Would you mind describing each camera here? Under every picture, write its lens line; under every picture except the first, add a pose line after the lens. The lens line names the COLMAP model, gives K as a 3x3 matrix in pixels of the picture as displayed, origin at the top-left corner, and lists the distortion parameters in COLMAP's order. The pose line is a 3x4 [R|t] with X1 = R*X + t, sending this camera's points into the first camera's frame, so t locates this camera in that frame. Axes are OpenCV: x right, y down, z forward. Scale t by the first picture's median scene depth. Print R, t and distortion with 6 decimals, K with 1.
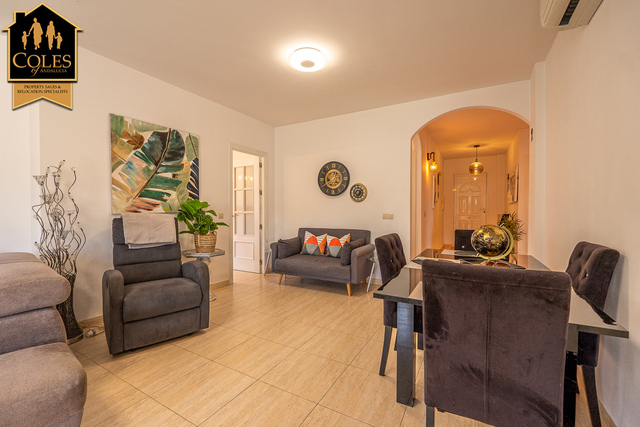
lens RADIAL K [[270.9, 0, 320.0], [0, 270.9, 213.5], [0, 0, 1]] dist [-0.027492, 0.000274]
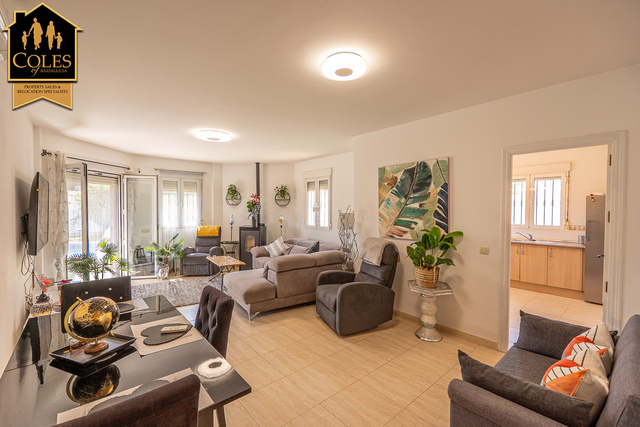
lens RADIAL K [[270.9, 0, 320.0], [0, 270.9, 213.5], [0, 0, 1]] dist [-0.027492, 0.000274]
pose [[-0.329425, 0.016176, -0.944043, 0.626585], [-0.014684, 0.999645, 0.022253, -0.134223], [0.944068, 0.021194, -0.329070, 1.034343]]
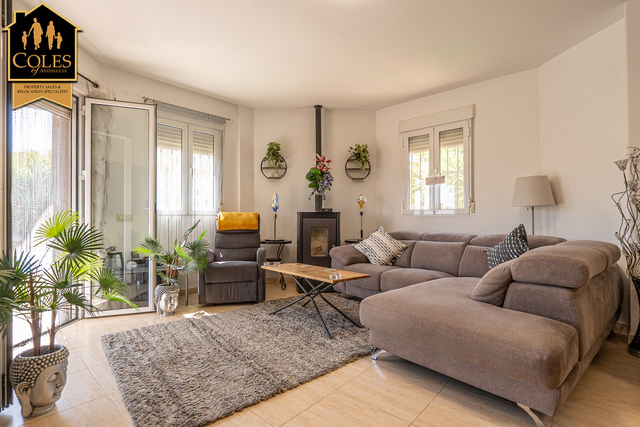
lens RADIAL K [[317.4, 0, 320.0], [0, 317.4, 213.5], [0, 0, 1]] dist [-0.003677, -0.000371]
pose [[-0.234040, -0.005928, -0.972209, 0.167408], [-0.008858, 0.999953, -0.003965, 0.037302], [0.972187, 0.007684, -0.234081, 0.158039]]
